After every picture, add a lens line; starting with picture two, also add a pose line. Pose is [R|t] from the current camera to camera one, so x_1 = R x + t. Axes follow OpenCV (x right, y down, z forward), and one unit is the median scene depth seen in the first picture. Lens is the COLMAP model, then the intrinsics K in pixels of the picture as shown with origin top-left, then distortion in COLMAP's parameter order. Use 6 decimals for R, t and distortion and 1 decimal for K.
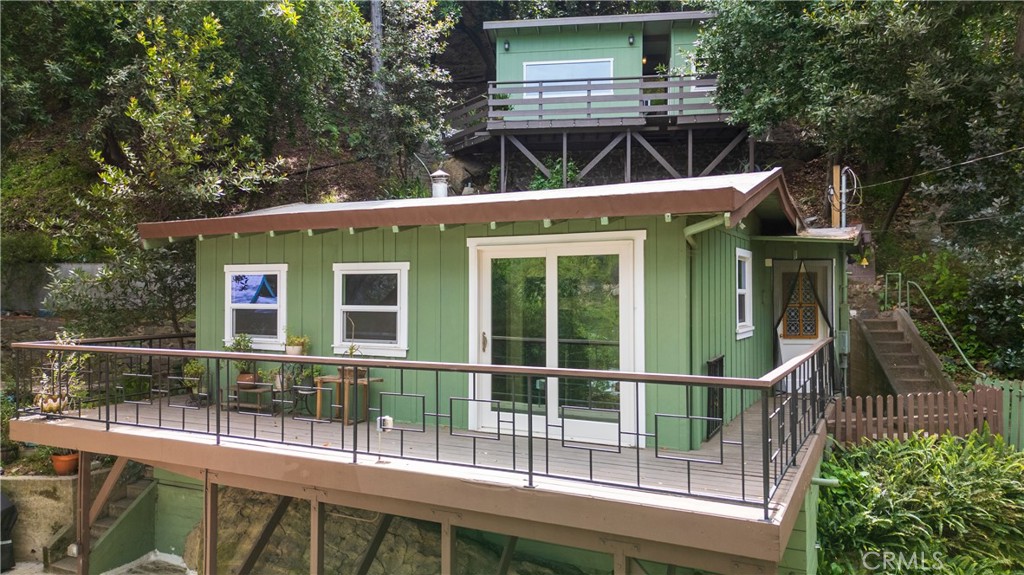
lens RADIAL K [[712.2, 0, 512.0], [0, 712.2, 287.5], [0, 0, 1]] dist [0.084872, -0.098491]
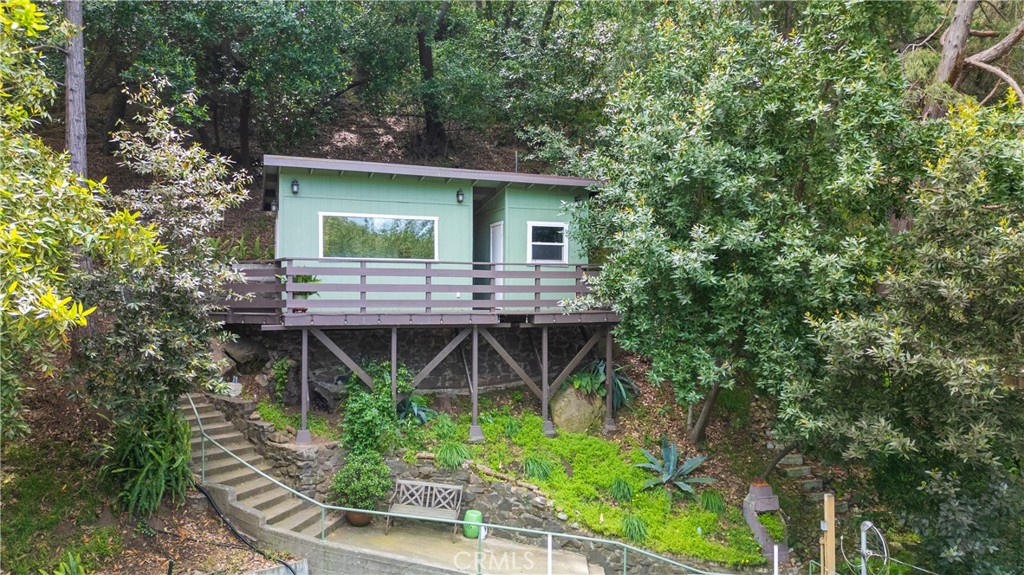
lens RADIAL K [[705.8, 0, 513.7], [0, 705.8, 288.1], [0, 0, 1]] dist [0.083578, -0.006163]
pose [[0.884069, 0.003906, 0.467341, -0.329061], [-0.006040, 0.999977, 0.003067, -0.539514], [-0.467318, -0.005534, 0.884072, 0.604505]]
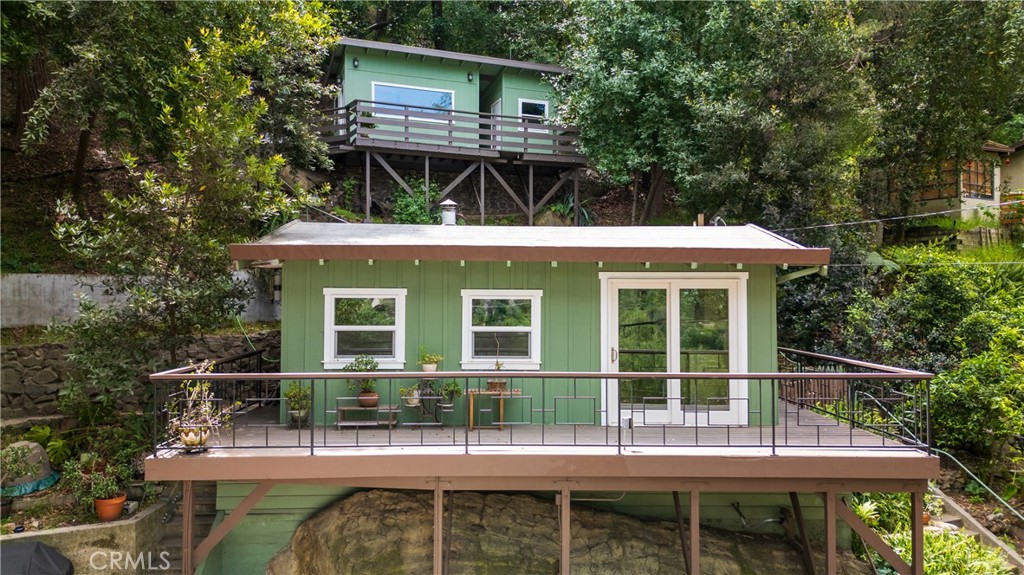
lens RADIAL K [[712.2, 0, 512.0], [0, 712.2, 287.5], [0, 0, 1]] dist [0.084872, -0.098491]
pose [[0.878798, 0.007648, 0.477132, -0.673534], [-0.006981, 0.999971, -0.003170, -0.031411], [-0.477142, -0.000545, 0.878826, -0.021521]]
